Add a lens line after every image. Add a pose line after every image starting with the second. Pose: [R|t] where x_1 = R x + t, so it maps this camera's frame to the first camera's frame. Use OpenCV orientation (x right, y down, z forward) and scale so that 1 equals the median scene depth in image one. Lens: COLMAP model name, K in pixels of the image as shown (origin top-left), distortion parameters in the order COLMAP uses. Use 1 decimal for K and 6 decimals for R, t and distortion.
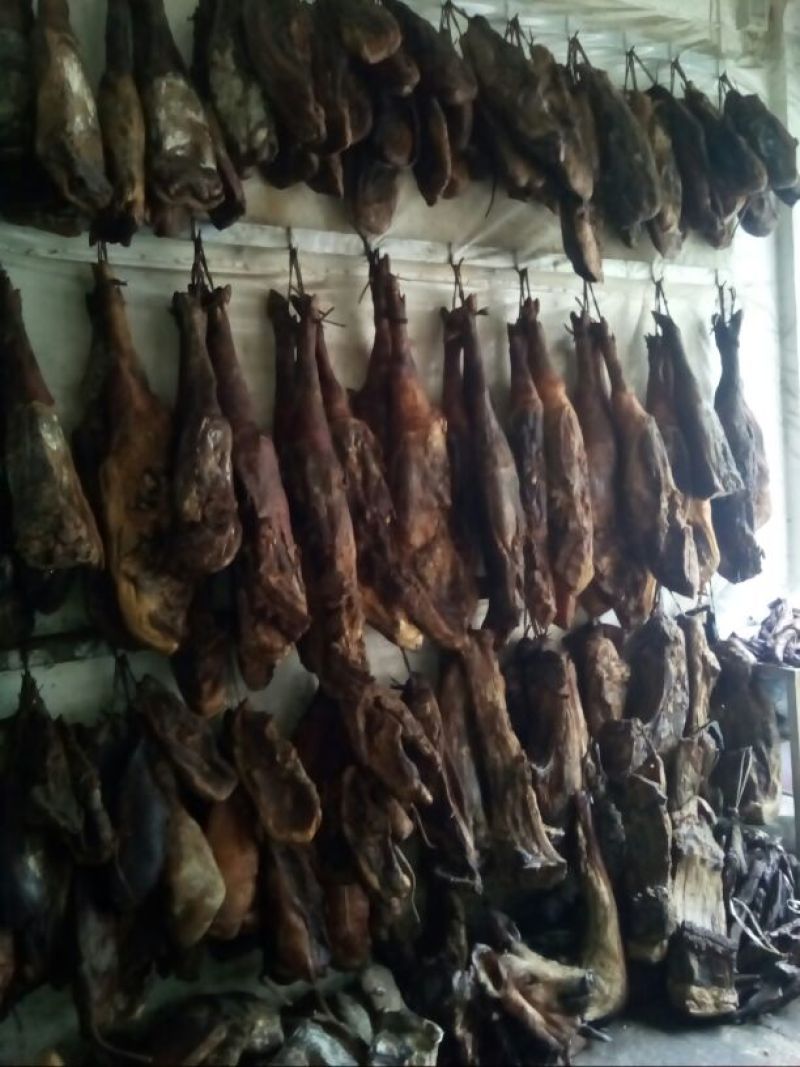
lens RADIAL K [[927.9, 0, 400.7], [0, 927.9, 525.3], [0, 0, 1]] dist [0.097788, -0.224761]
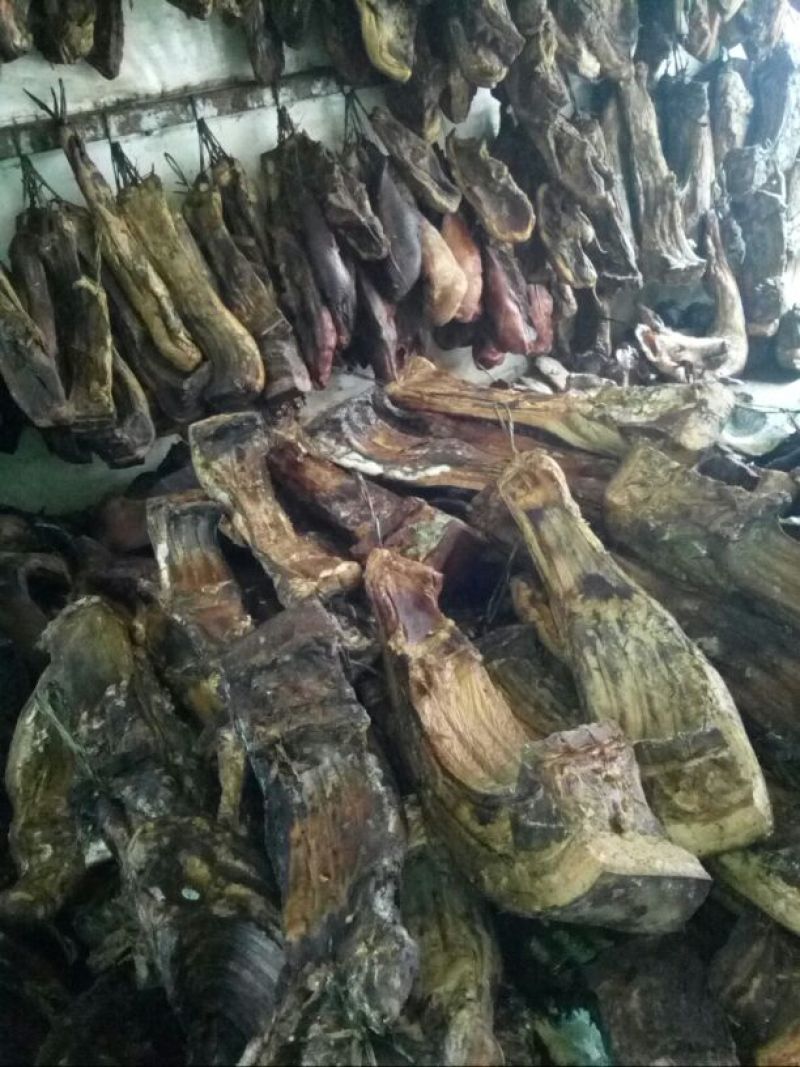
lens RADIAL K [[927.9, 0, 400.7], [0, 927.9, 525.3], [0, 0, 1]] dist [0.097788, -0.224761]
pose [[0.997382, -0.072236, 0.003373, -0.252237], [0.062577, 0.885509, 0.460389, 0.076903], [-0.036243, -0.458972, 0.887711, -0.232000]]
